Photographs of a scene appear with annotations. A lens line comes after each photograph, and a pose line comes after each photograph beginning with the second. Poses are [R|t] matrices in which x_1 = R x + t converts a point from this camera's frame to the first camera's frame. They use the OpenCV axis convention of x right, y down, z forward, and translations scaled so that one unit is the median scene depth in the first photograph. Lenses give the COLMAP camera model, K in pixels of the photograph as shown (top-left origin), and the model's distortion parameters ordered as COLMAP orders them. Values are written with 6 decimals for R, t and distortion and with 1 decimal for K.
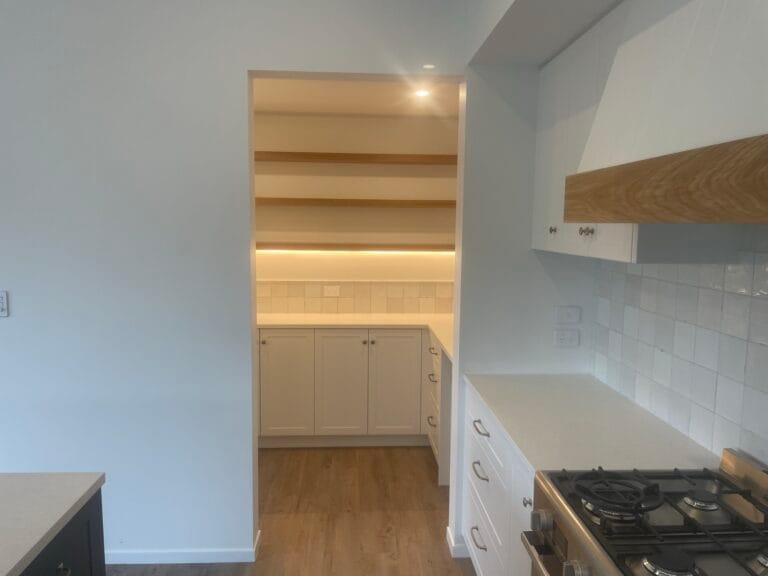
lens RADIAL K [[582.5, 0, 385.5], [0, 582.5, 286.7], [0, 0, 1]] dist [0.102432, -0.144906]
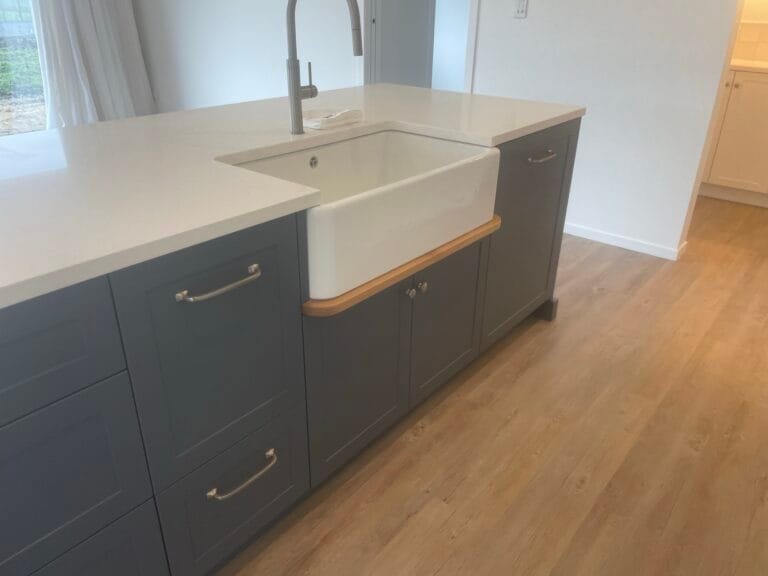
lens RADIAL K [[582.5, 0, 385.5], [0, 582.5, 286.7], [0, 0, 1]] dist [0.102432, -0.144906]
pose [[0.739897, 0.296592, -0.603809, 0.067087], [-0.083971, 0.931262, 0.354541, 0.143172], [0.667459, -0.211621, 0.713943, -0.193887]]
